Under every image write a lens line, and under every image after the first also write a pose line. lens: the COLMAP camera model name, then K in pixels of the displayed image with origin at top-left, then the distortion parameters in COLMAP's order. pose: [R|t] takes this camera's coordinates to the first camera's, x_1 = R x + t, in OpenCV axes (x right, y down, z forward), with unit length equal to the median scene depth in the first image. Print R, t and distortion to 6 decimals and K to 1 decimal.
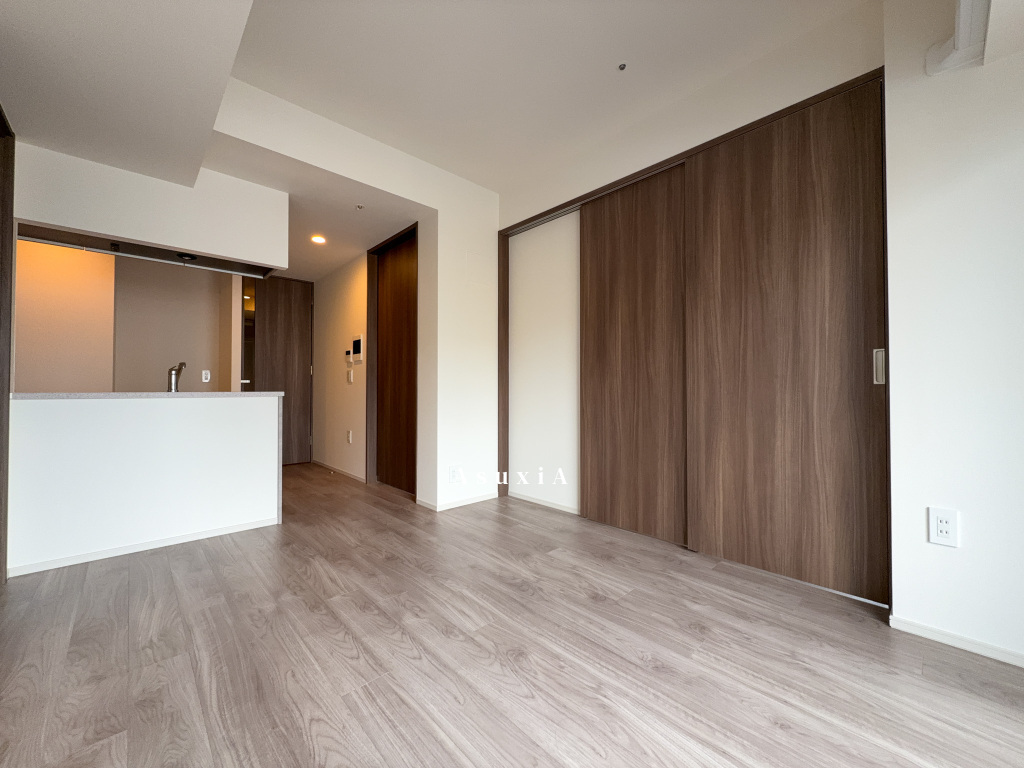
lens RADIAL K [[406.5, 0, 514.0], [0, 406.5, 387.6], [0, 0, 1]] dist [-0.001448, -0.000029]
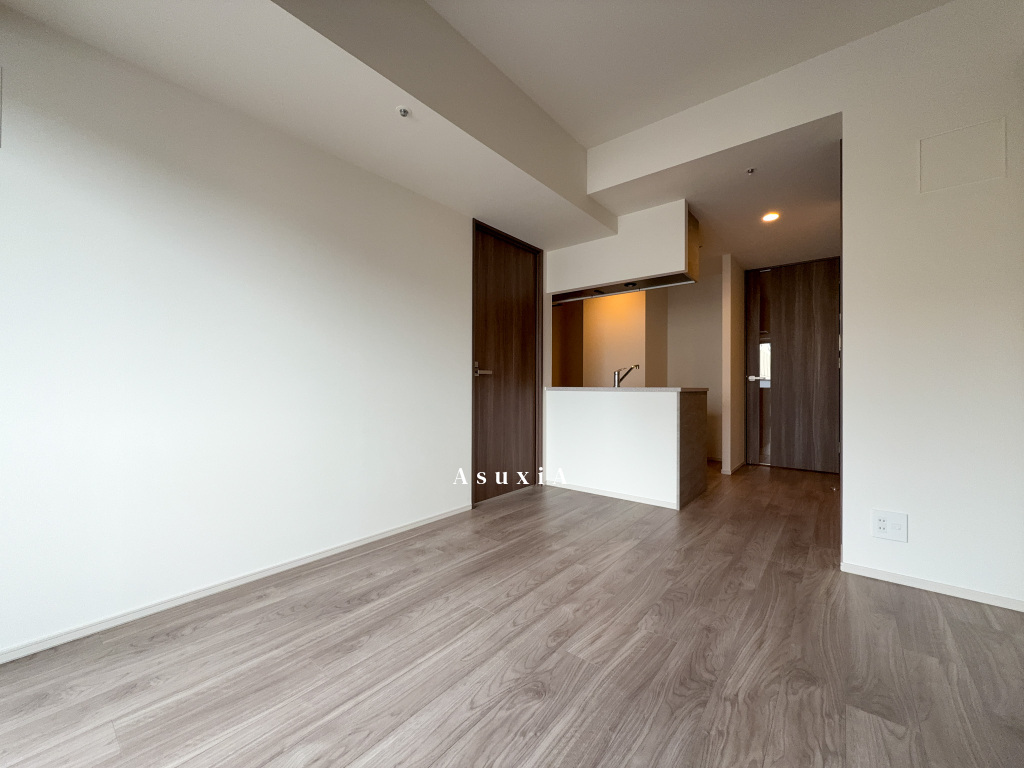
lens RADIAL K [[406.5, 0, 508.7], [0, 406.5, 383.8], [0, 0, 1]] dist [-0.001448, -0.000029]
pose [[0.124559, -0.005125, -0.992199, 0.648231], [0.001847, 0.999986, -0.004933, 0.008257], [0.992210, -0.001219, 0.124567, 0.628925]]
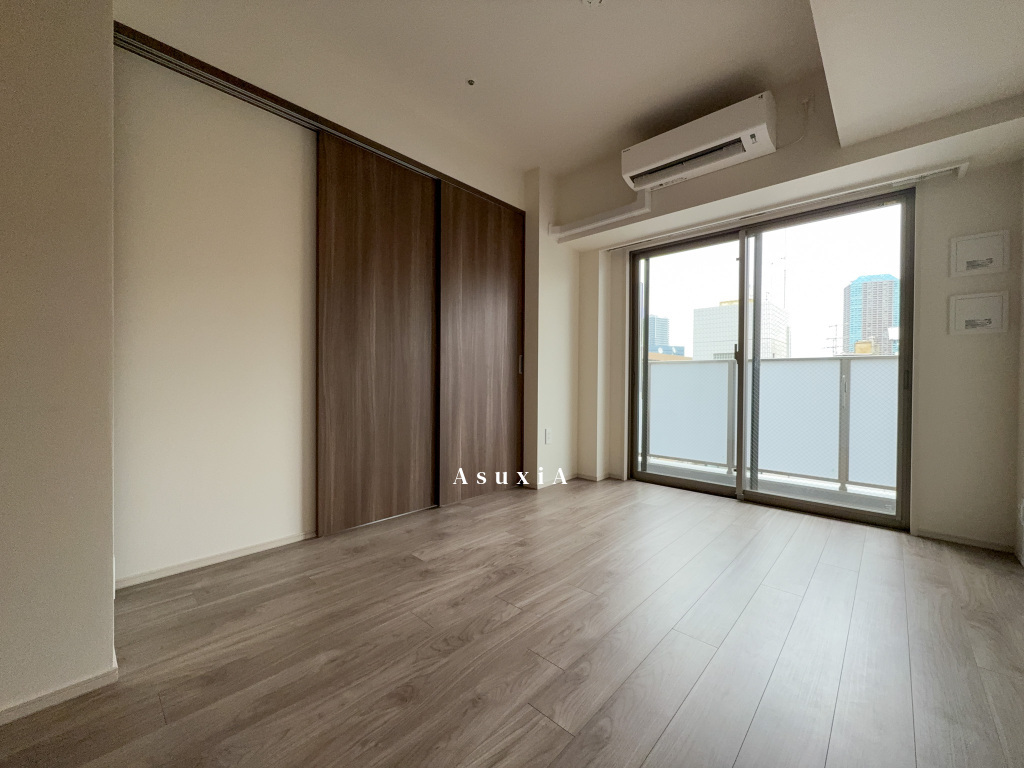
lens RADIAL K [[406.5, 0, 513.5], [0, 406.5, 380.2], [0, 0, 1]] dist [-0.001448, -0.000029]
pose [[-0.068726, -0.000034, 0.997636, -0.976770], [-0.017687, 0.999843, -0.001185, 0.022736], [-0.997479, -0.017727, -0.068716, 1.072196]]
